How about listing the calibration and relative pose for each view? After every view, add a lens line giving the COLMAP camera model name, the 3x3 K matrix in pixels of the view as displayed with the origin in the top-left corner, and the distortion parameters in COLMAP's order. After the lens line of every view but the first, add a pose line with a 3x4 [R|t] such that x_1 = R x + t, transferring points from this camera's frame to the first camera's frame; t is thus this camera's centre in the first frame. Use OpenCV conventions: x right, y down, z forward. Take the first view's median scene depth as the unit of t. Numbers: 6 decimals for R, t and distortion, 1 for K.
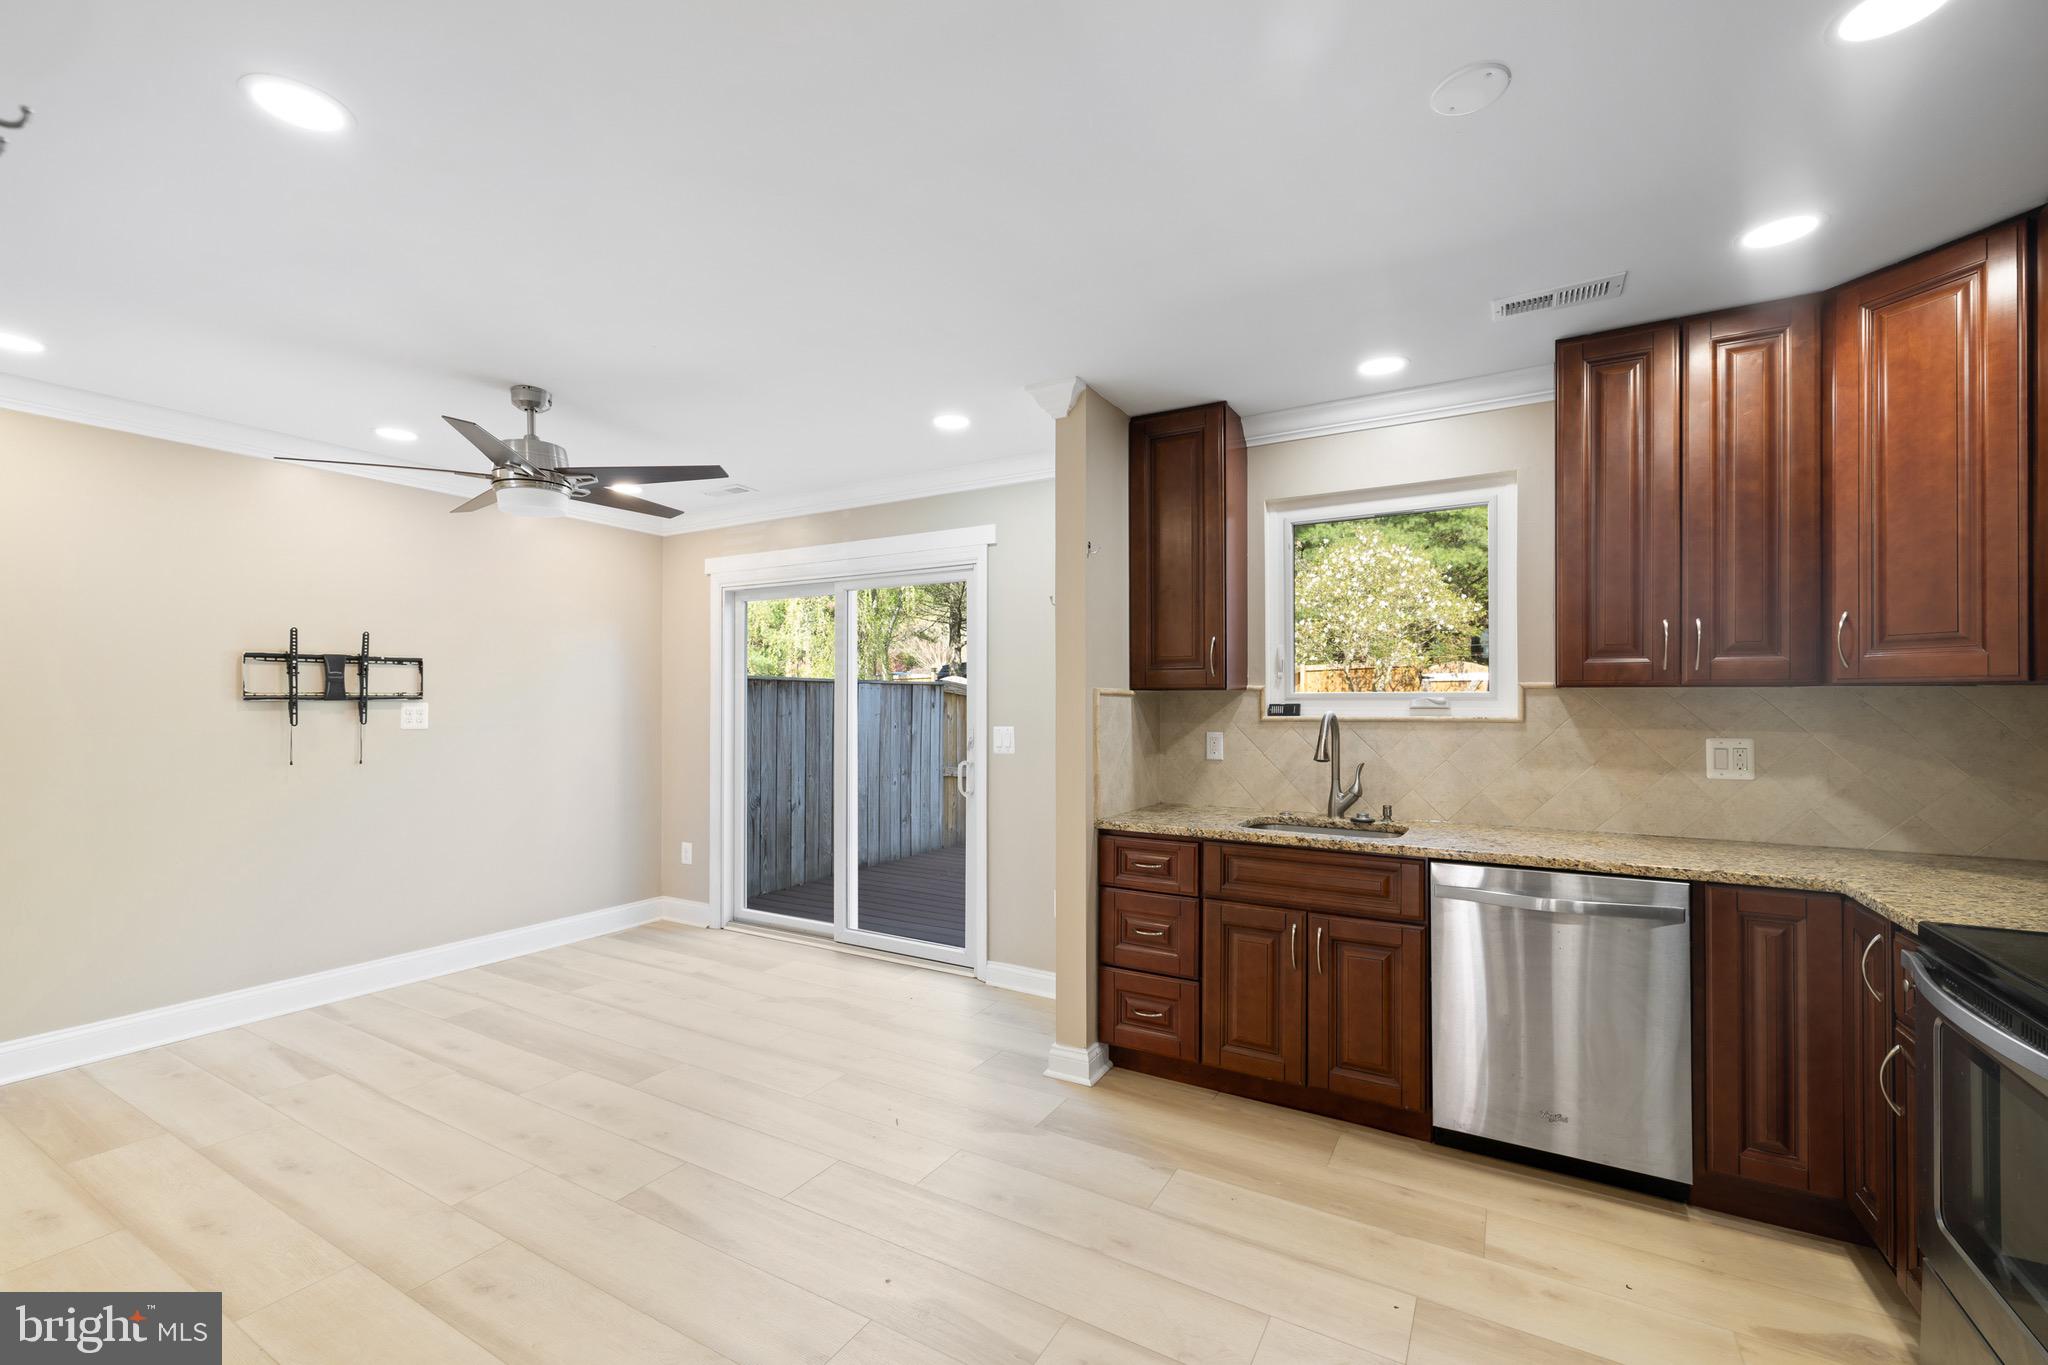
lens RADIAL K [[864.6, 0, 1004.3], [0, 864.6, 685.0], [0, 0, 1]] dist [0.002074, 0.000321]
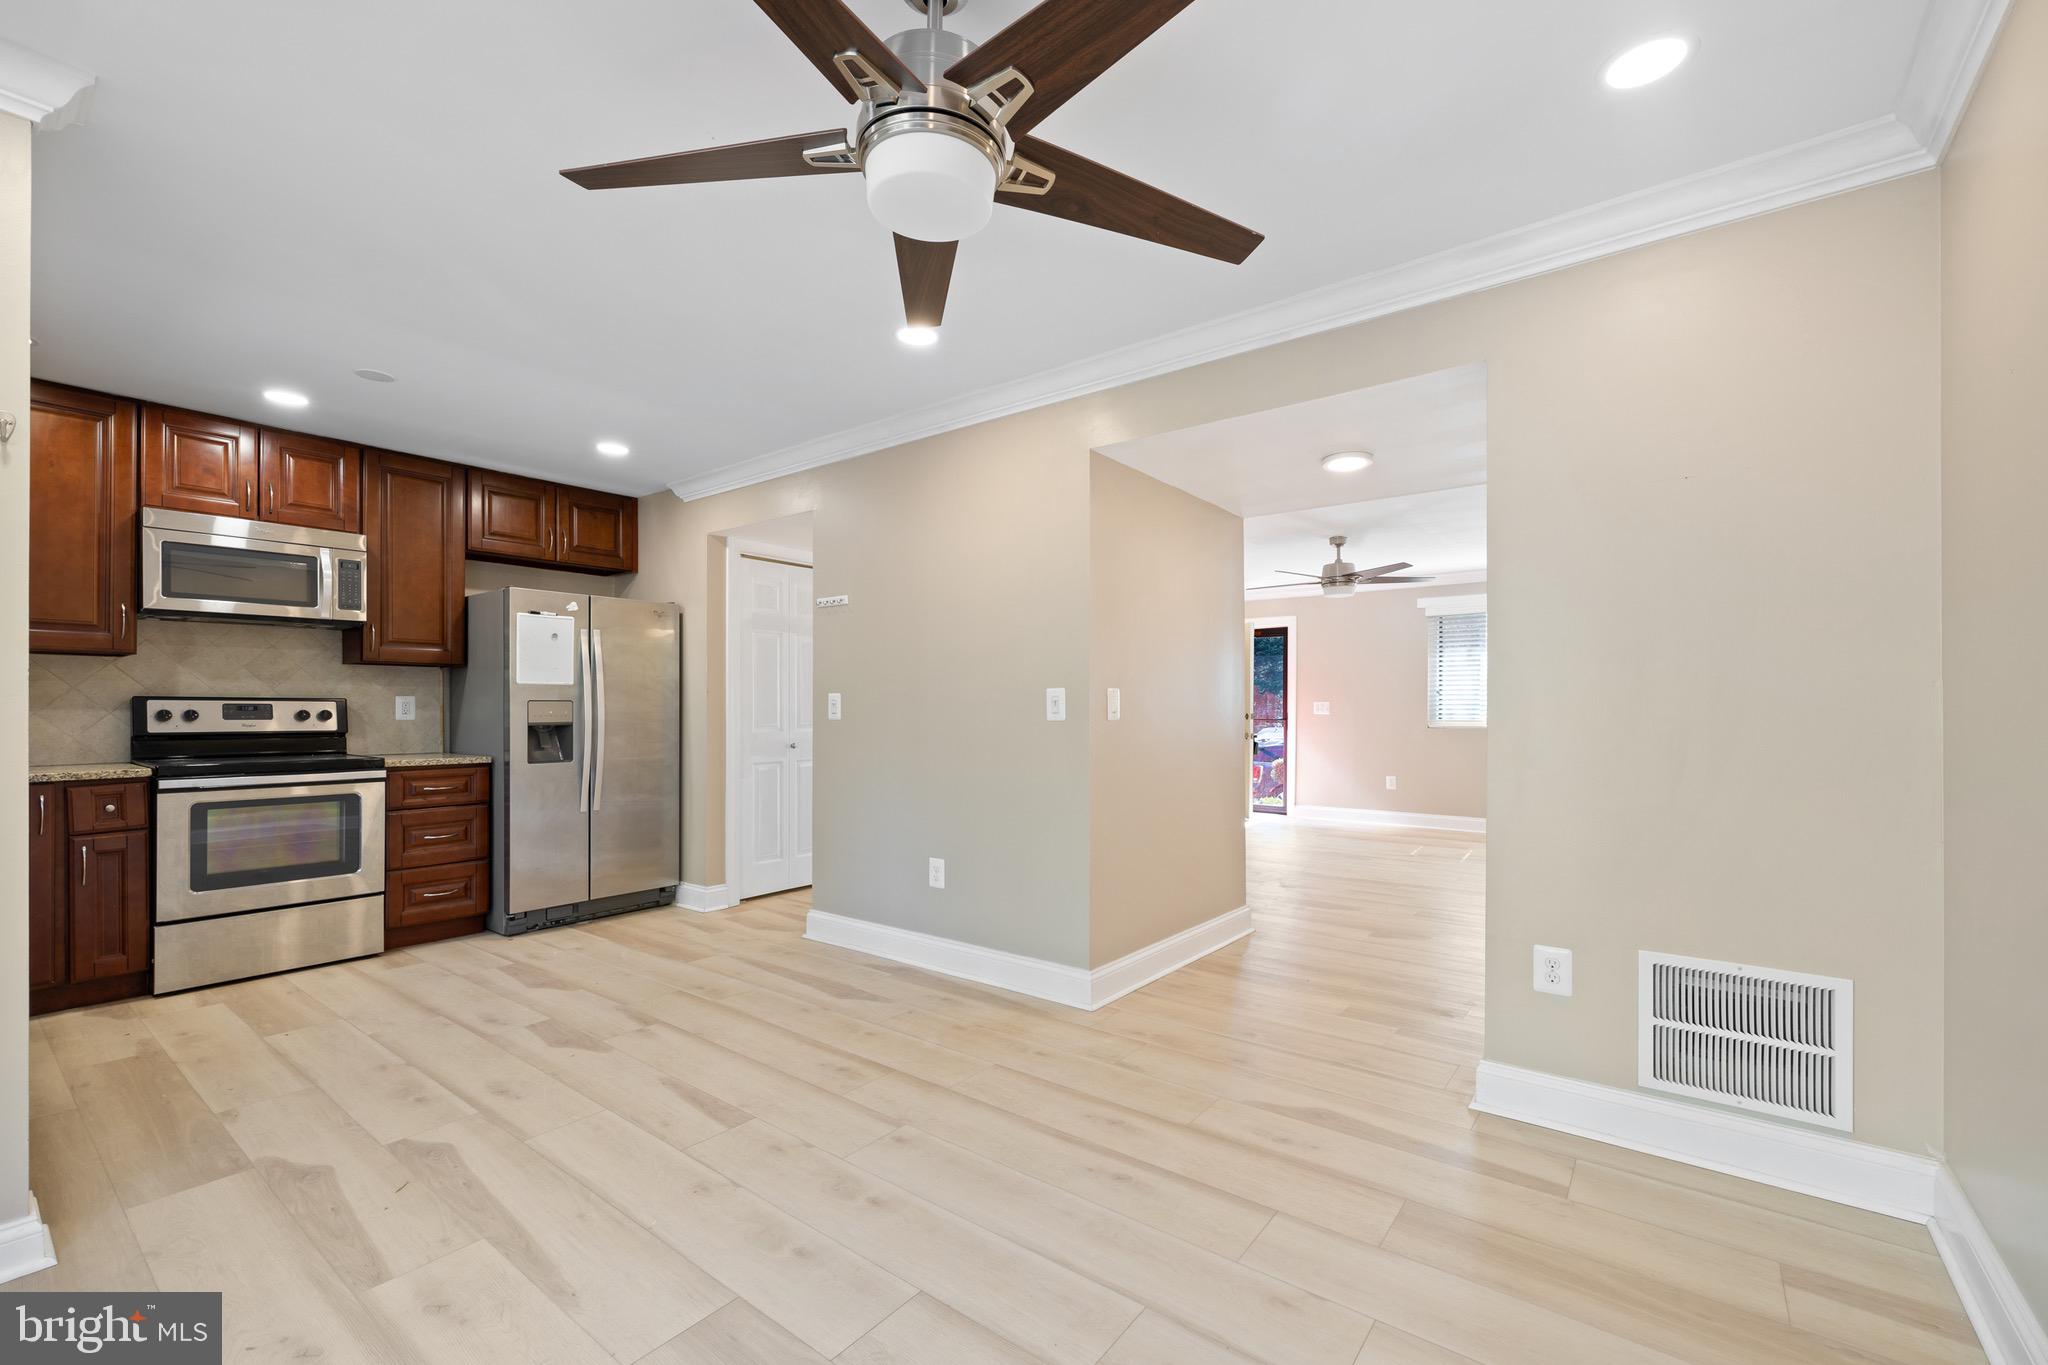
lens RADIAL K [[864.6, 0, 1001.9], [0, 864.6, 705.8], [0, 0, 1]] dist [0.002074, 0.000321]
pose [[-0.991697, -0.000230, 0.128595, -0.762301], [-0.002907, 0.999783, -0.020628, 0.101697], [-0.128562, -0.020831, -0.991483, 1.743289]]
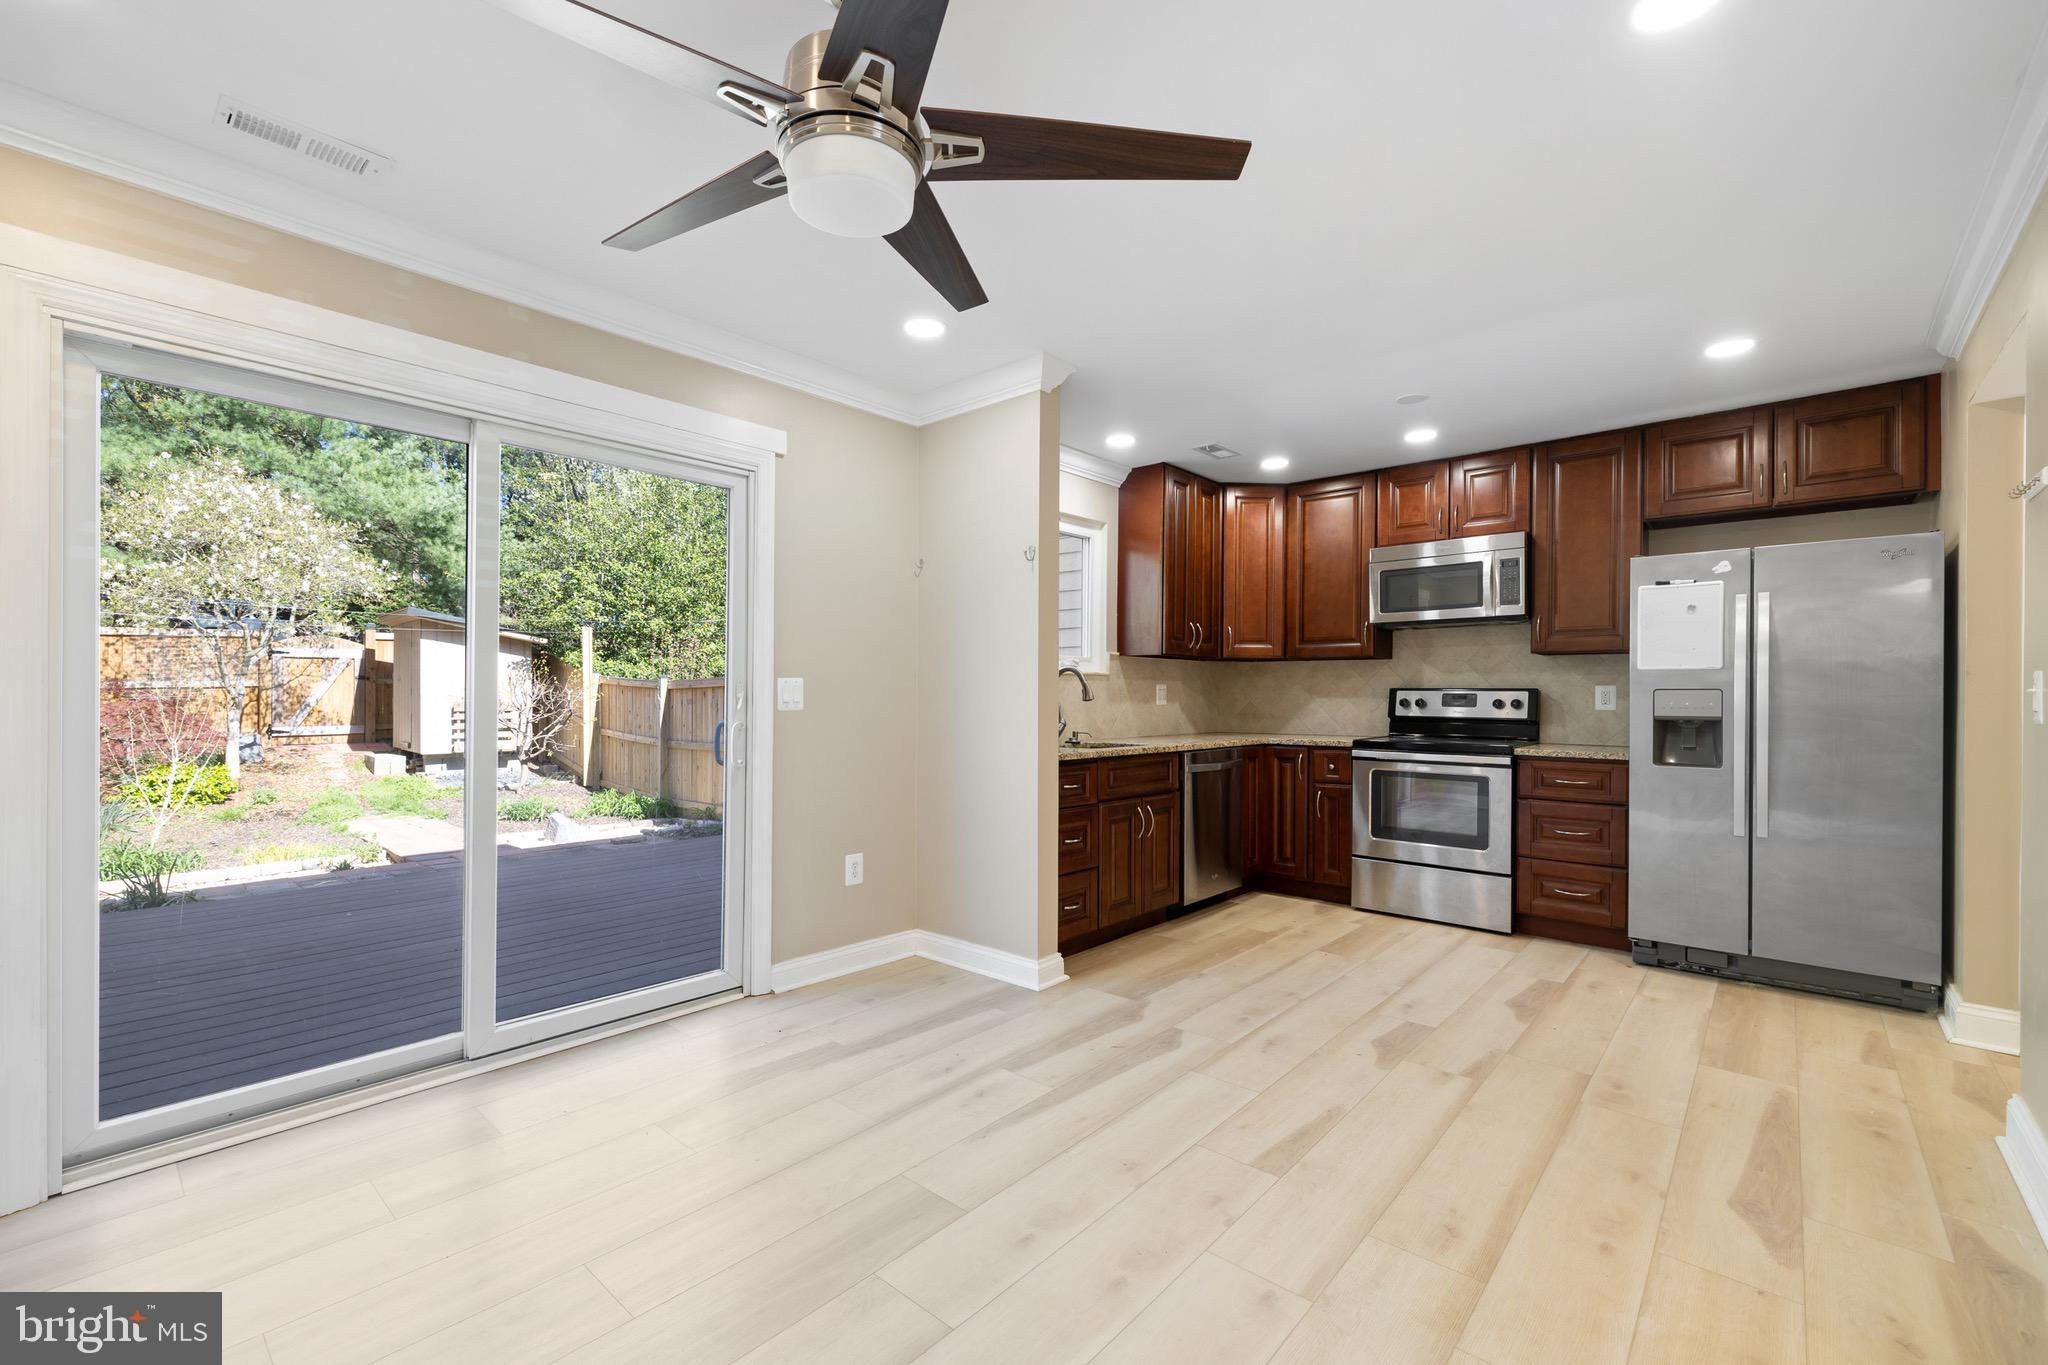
lens RADIAL K [[864.6, 0, 1024.7], [0, 864.6, 689.1], [0, 0, 1]] dist [0.002074, 0.000321]
pose [[0.185345, 0.006318, 0.982653, -1.196697], [-0.021875, 0.999758, -0.002302, 0.085282], [-0.982430, -0.021069, 0.185439, 0.955669]]
